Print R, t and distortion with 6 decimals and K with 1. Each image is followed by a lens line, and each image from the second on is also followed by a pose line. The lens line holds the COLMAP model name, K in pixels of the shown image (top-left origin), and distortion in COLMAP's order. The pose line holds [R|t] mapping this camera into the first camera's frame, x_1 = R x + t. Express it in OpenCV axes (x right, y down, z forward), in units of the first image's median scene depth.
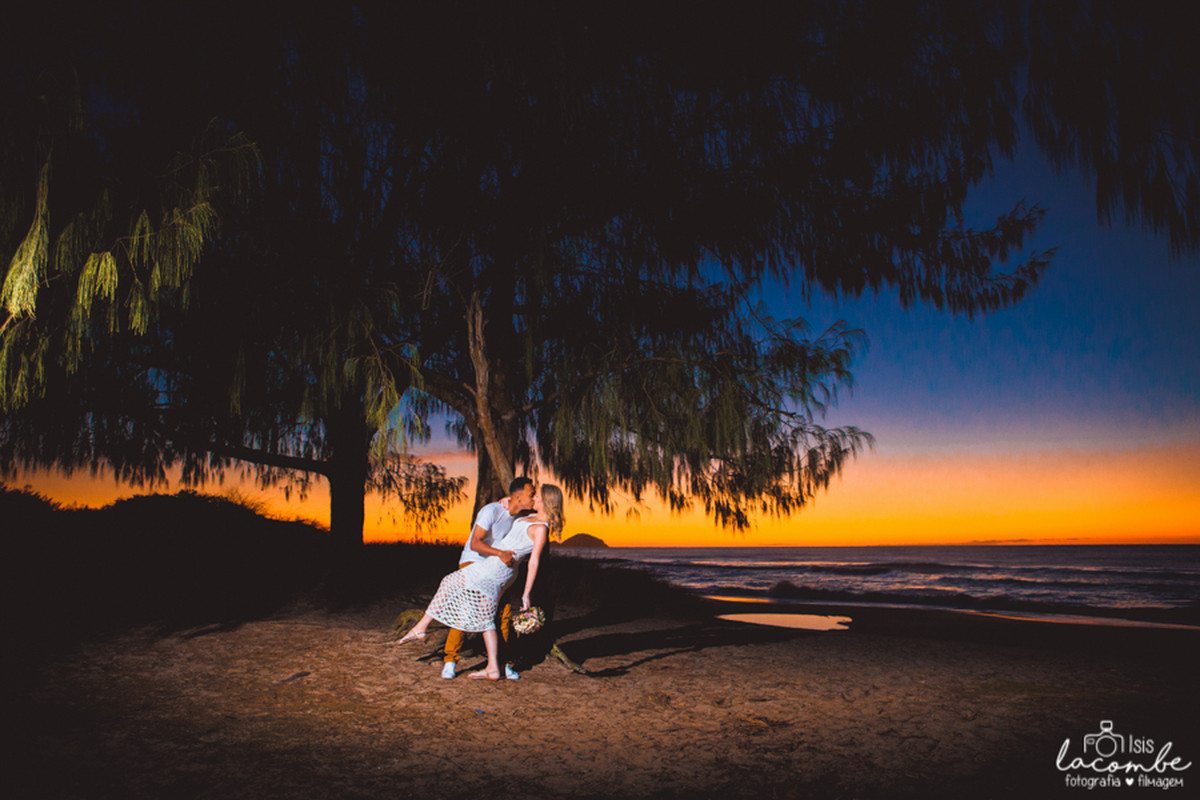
lens RADIAL K [[829.2, 0, 600.0], [0, 829.2, 400.0], [0, 0, 1]] dist [-0.106544, 0.071508]
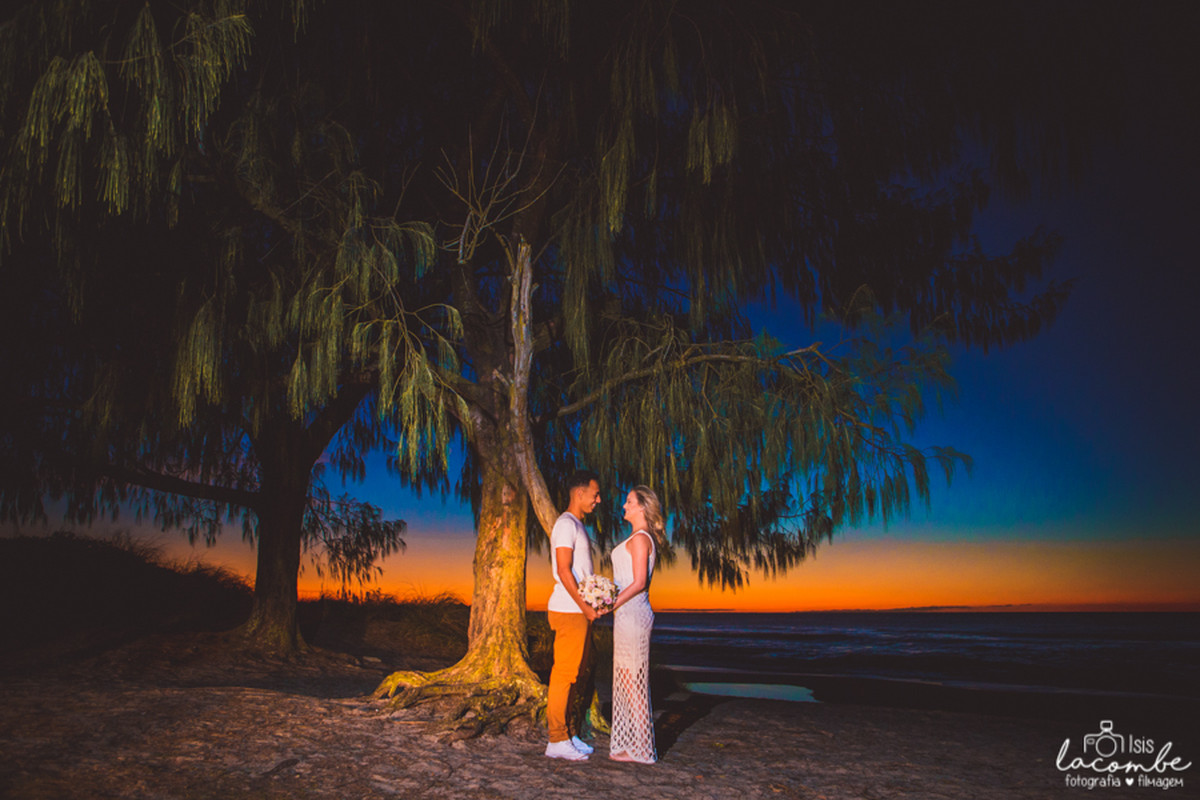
lens RADIAL K [[886.3, 0, 600.0], [0, 886.3, 400.0], [0, 0, 1]] dist [-0.111559, 0.089823]
pose [[0.995289, 0.028390, 0.092701, -0.073866], [-0.022824, 0.997904, -0.060556, 0.028179], [-0.094226, 0.058155, 0.993851, 0.093343]]
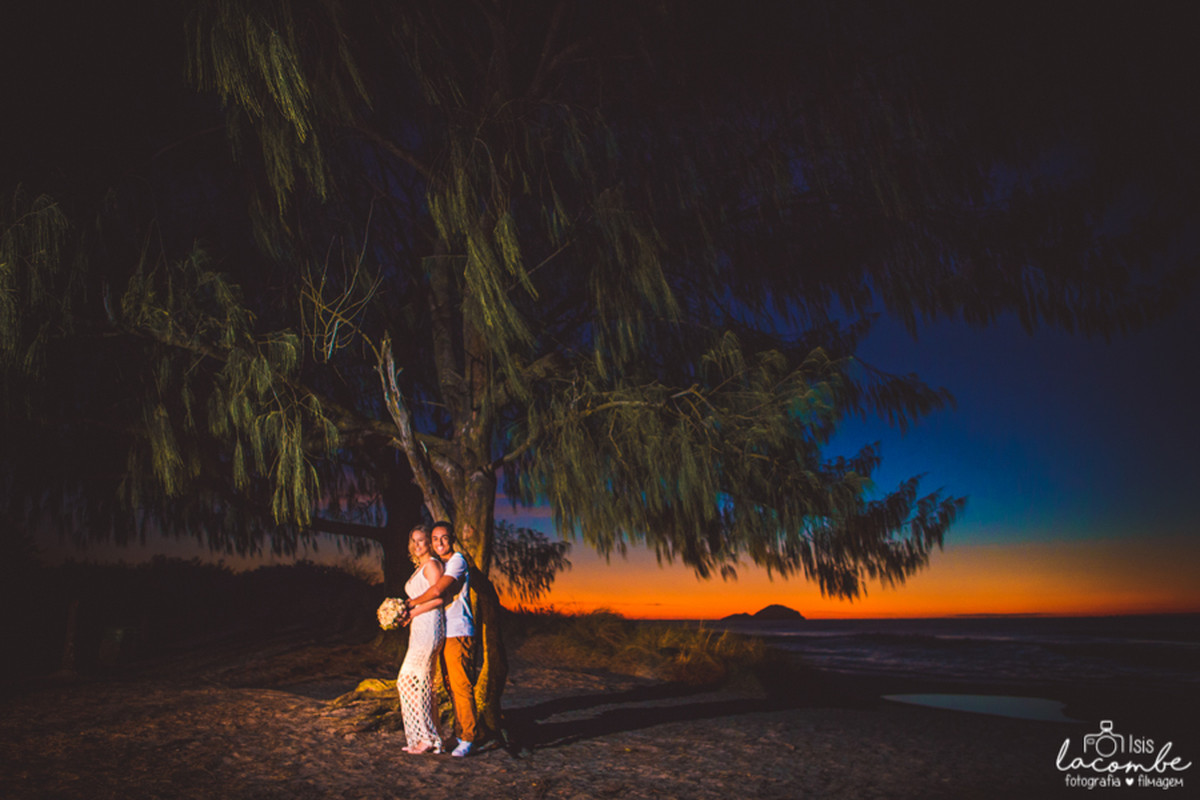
lens RADIAL K [[886.3, 0, 600.0], [0, 886.3, 400.0], [0, 0, 1]] dist [-0.111559, 0.089823]
pose [[0.976148, -0.051668, -0.210867, 0.146409], [0.037267, 0.996729, -0.071707, 0.009490], [0.213882, 0.062139, 0.974881, 0.032031]]
